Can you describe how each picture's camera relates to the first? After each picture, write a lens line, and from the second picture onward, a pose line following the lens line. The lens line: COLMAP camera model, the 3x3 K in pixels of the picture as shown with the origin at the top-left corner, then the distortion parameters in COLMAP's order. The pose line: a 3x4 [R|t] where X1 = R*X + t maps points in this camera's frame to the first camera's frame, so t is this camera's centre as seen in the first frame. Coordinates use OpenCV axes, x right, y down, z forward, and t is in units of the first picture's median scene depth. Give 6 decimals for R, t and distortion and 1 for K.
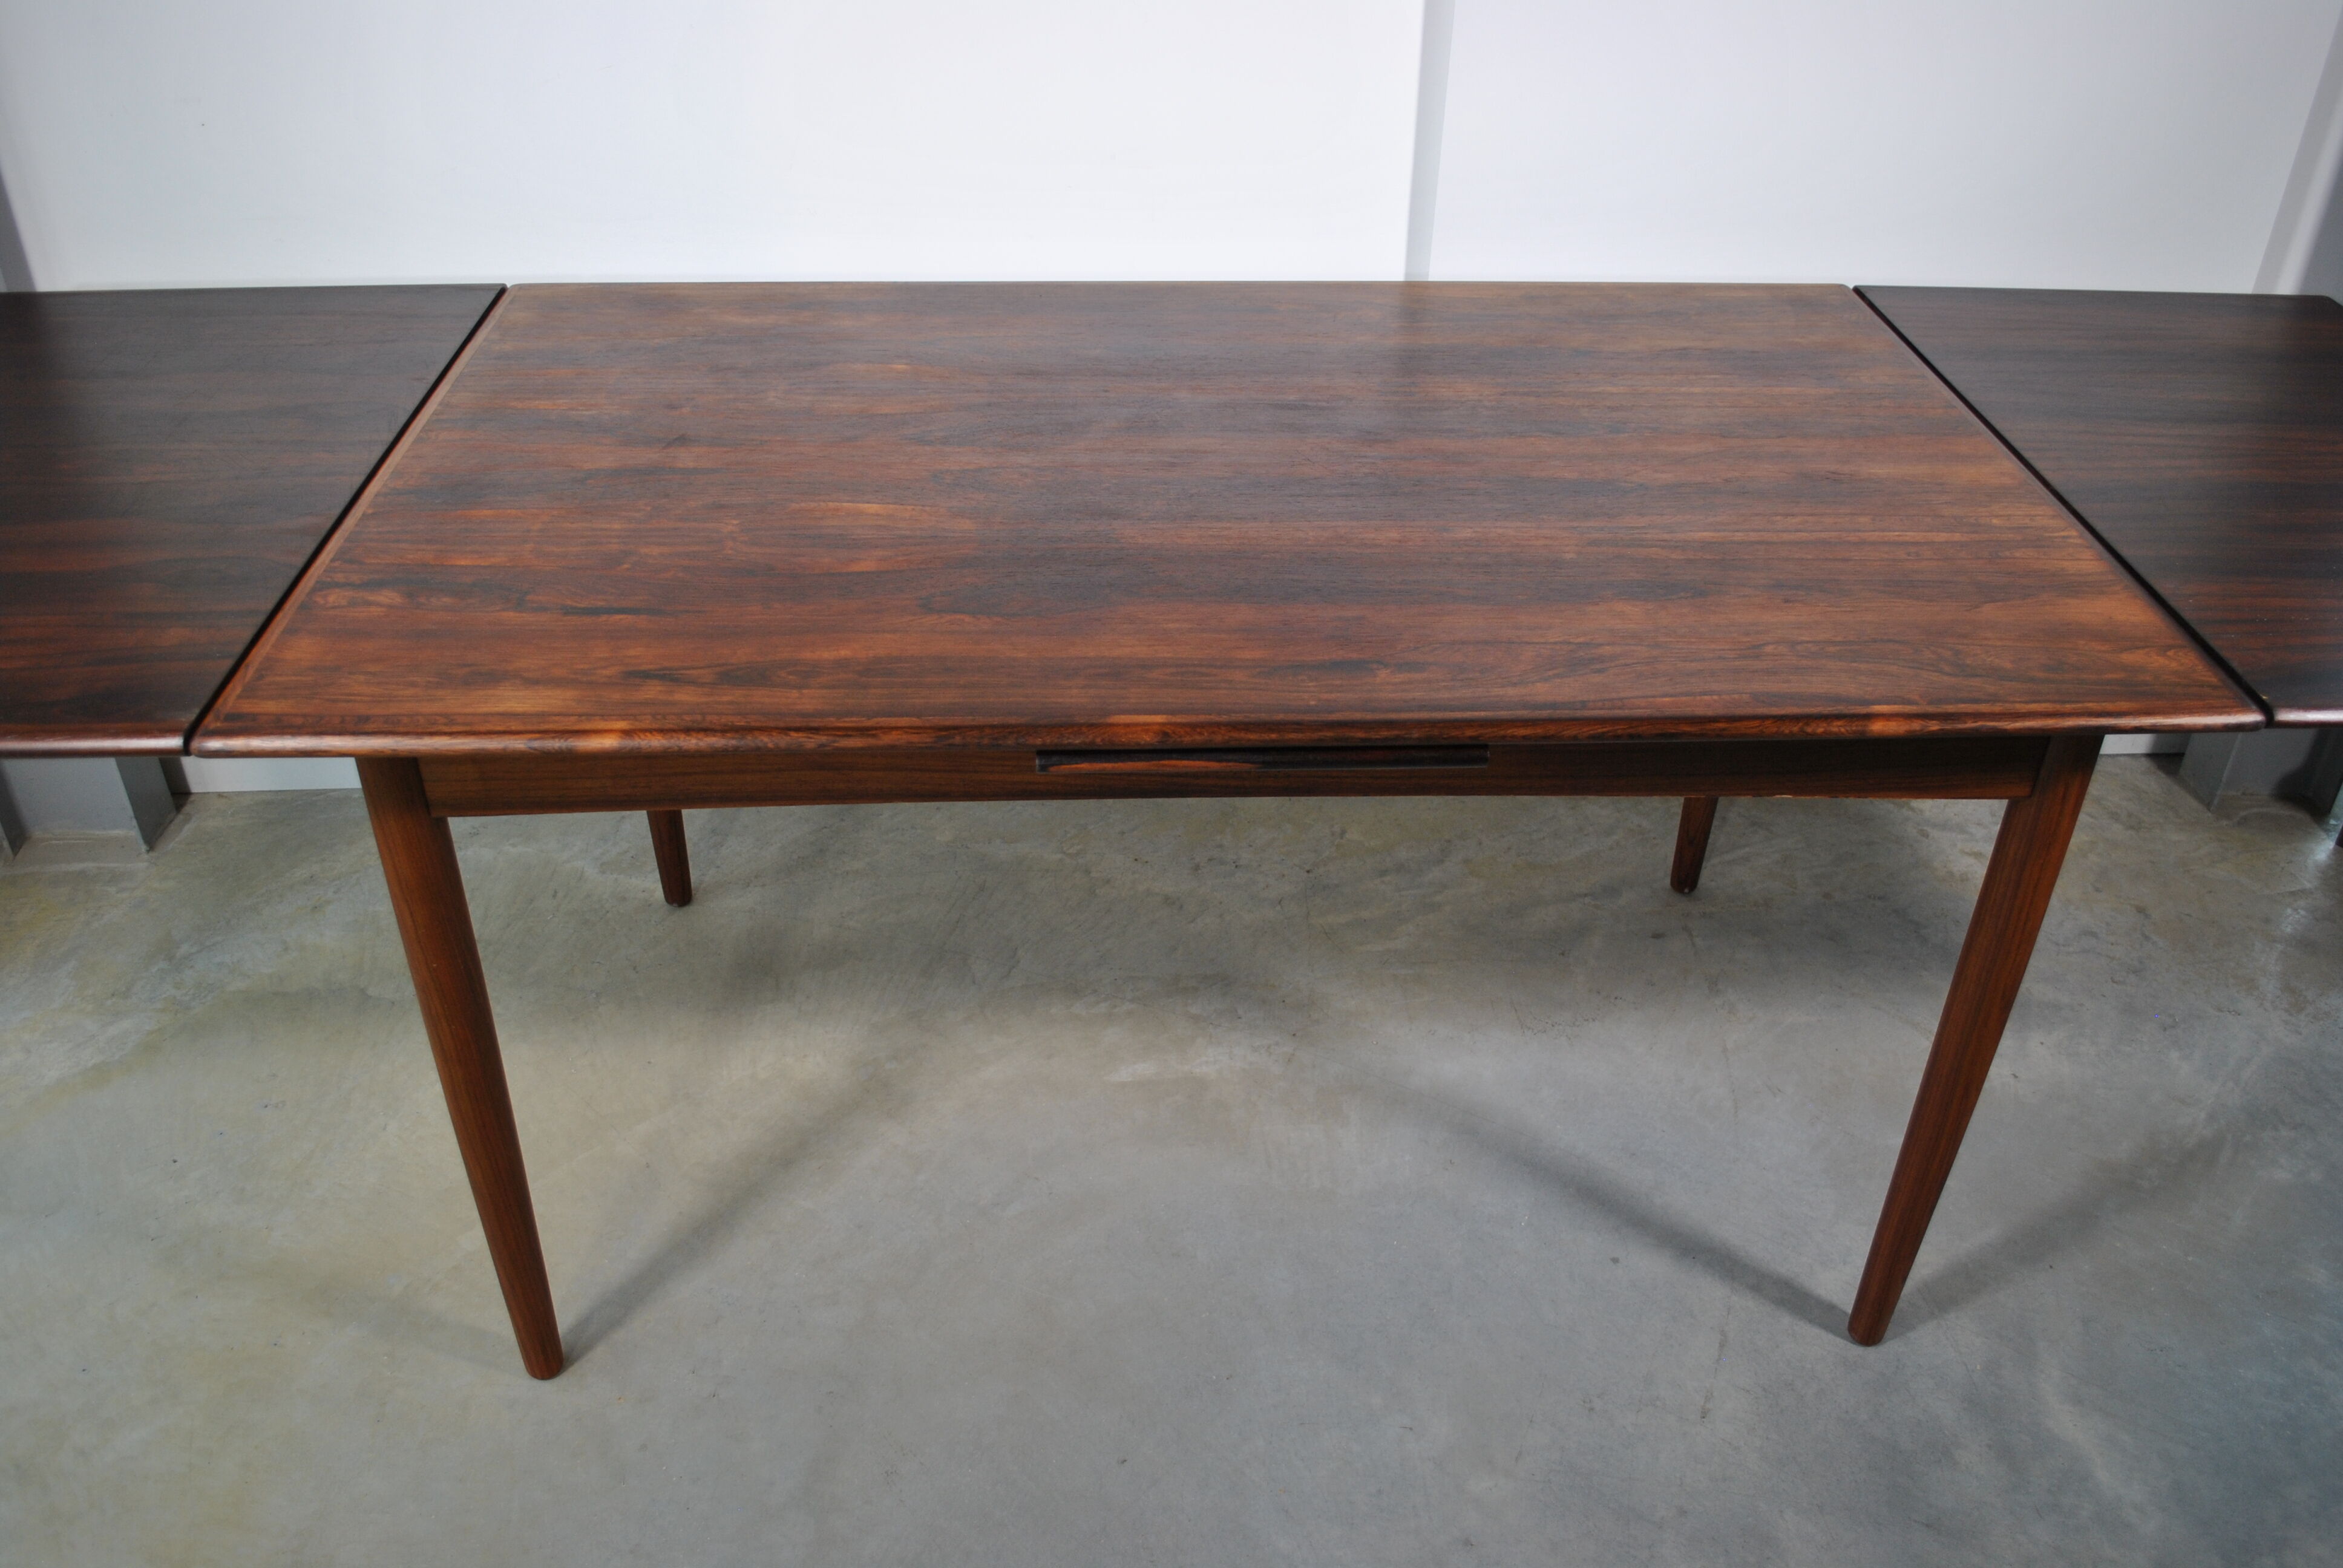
lens RADIAL K [[1900.5, 0, 1176.7], [0, 1900.5, 780.0], [0, 0, 1]] dist [-0.083256, 0.015504]
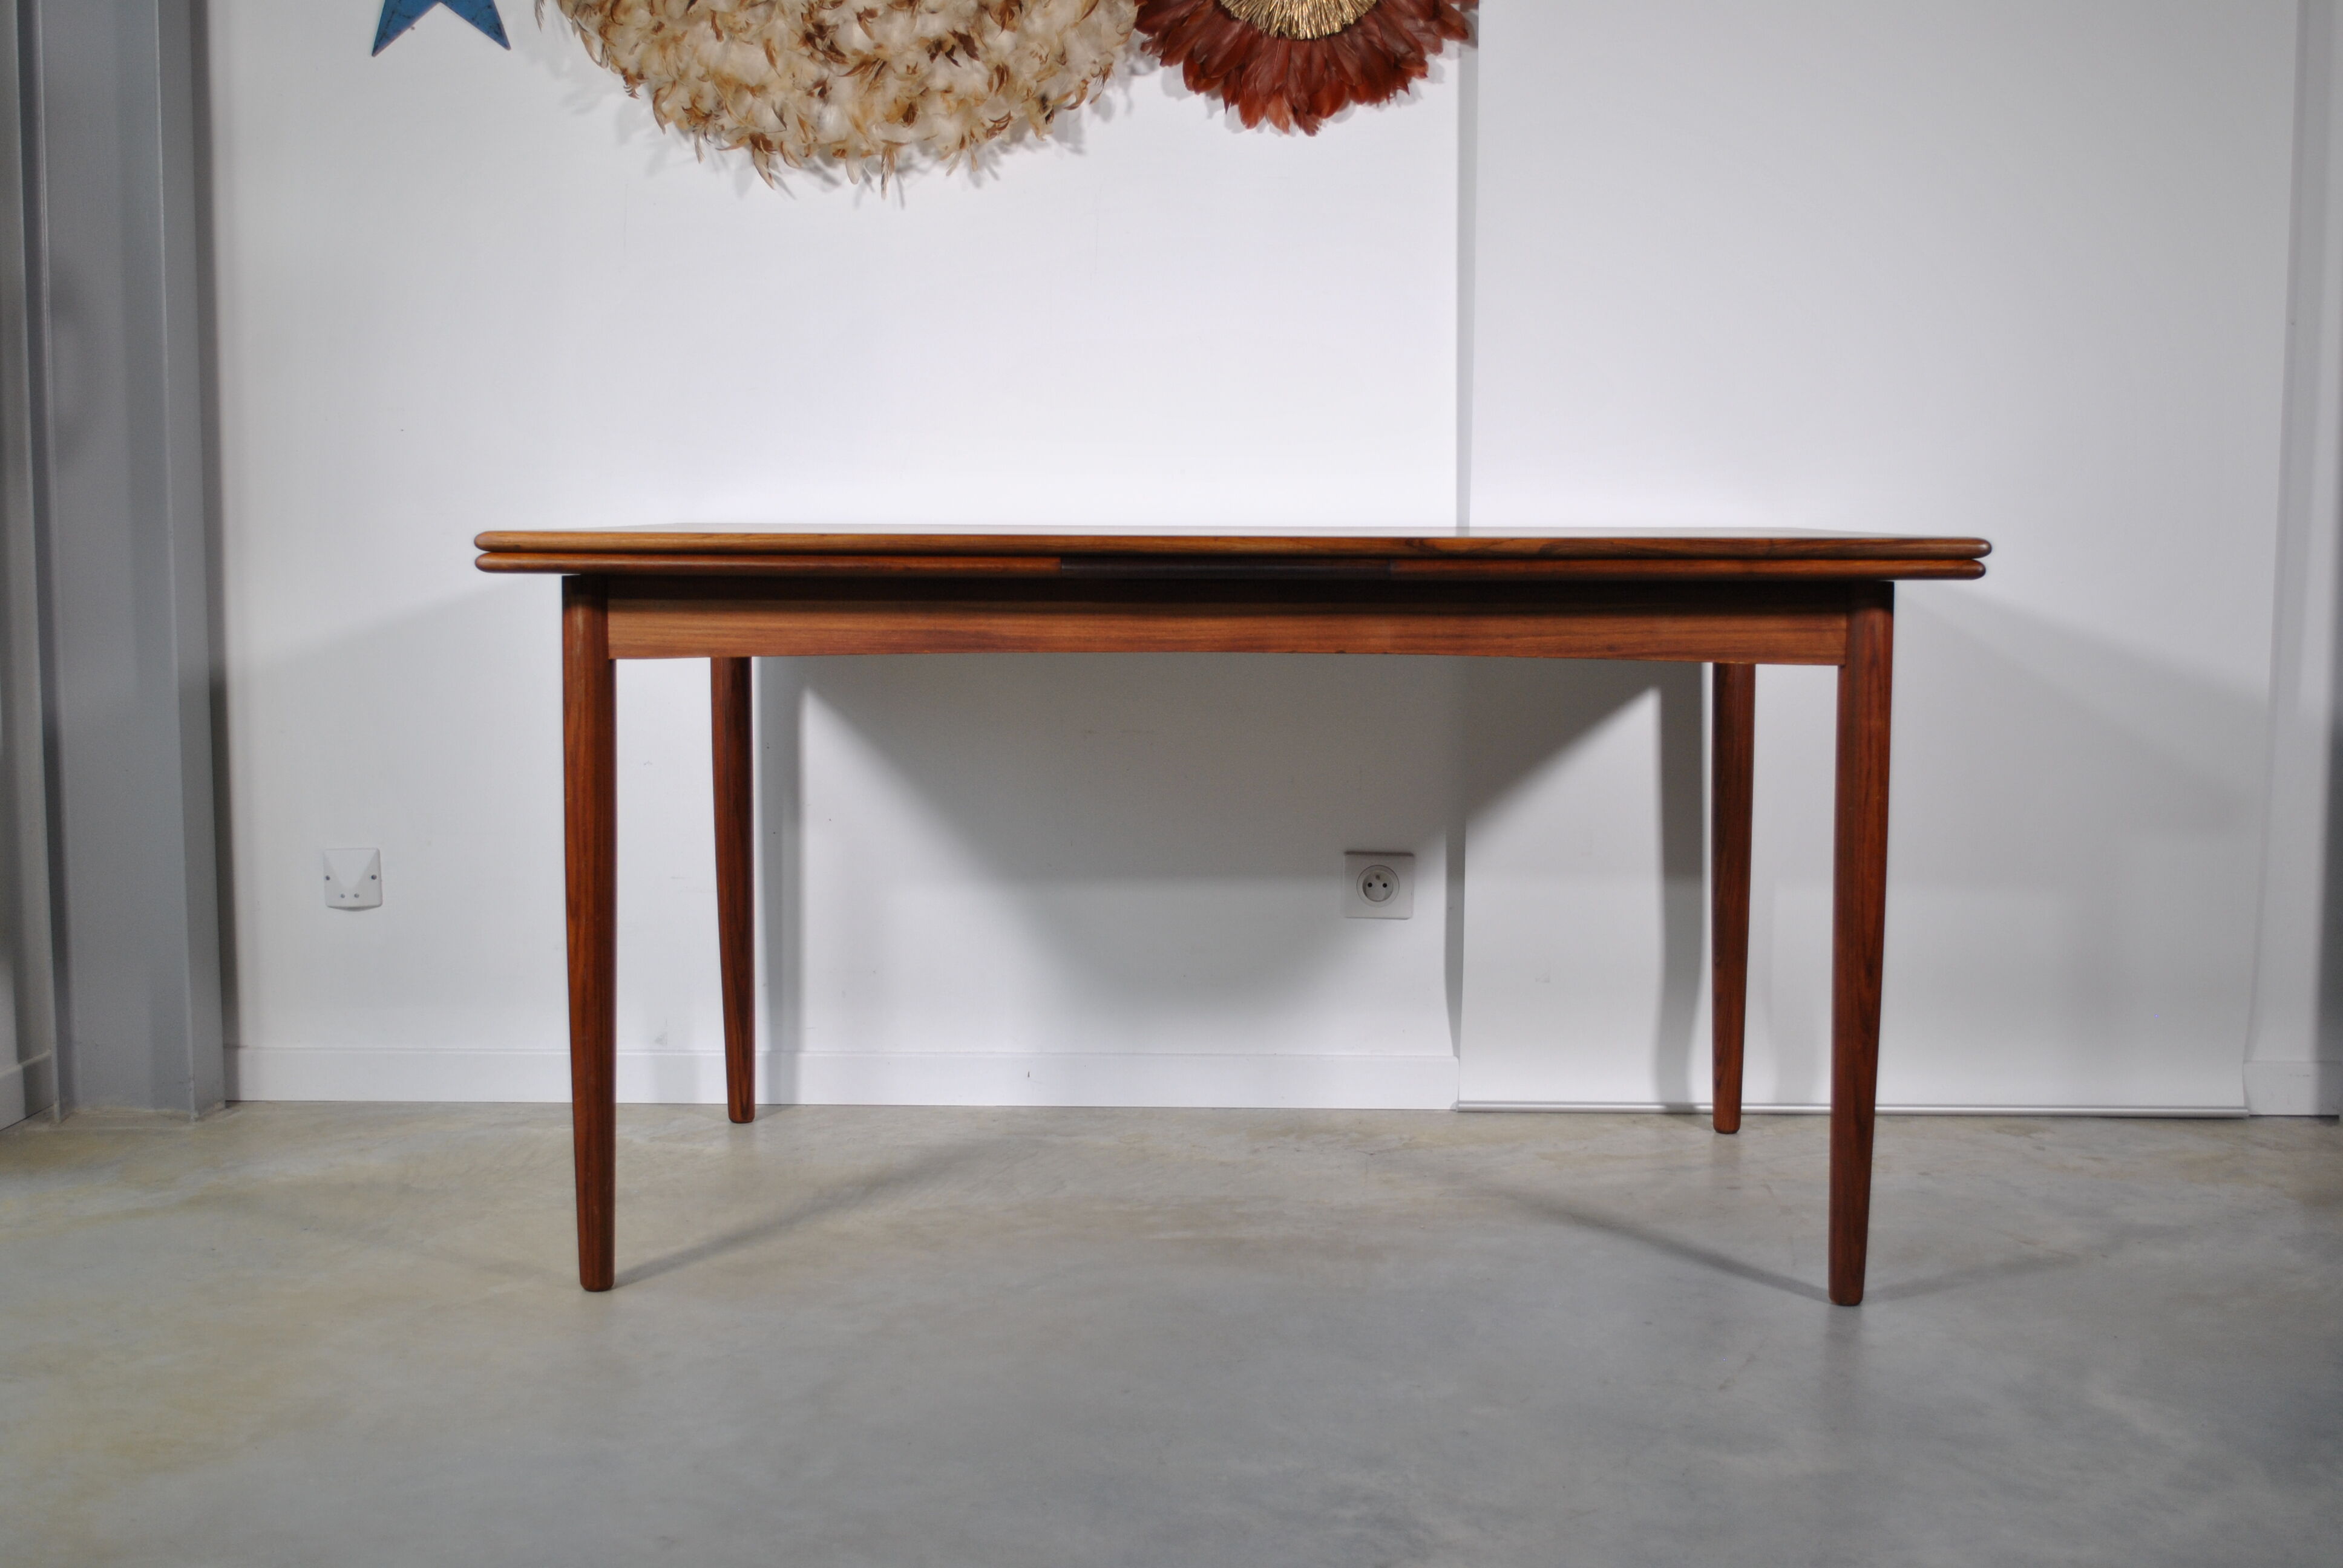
lens RADIAL K [[2604.6, 0, 1170.7], [0, 2604.6, 777.7], [0, 0, 1]] dist [-0.055846, 0.011881]
pose [[0.996655, -0.004123, -0.081621, 0.097751], [-0.034856, 0.881886, -0.470172, 0.646110], [0.073919, 0.471444, 0.878792, -0.329715]]
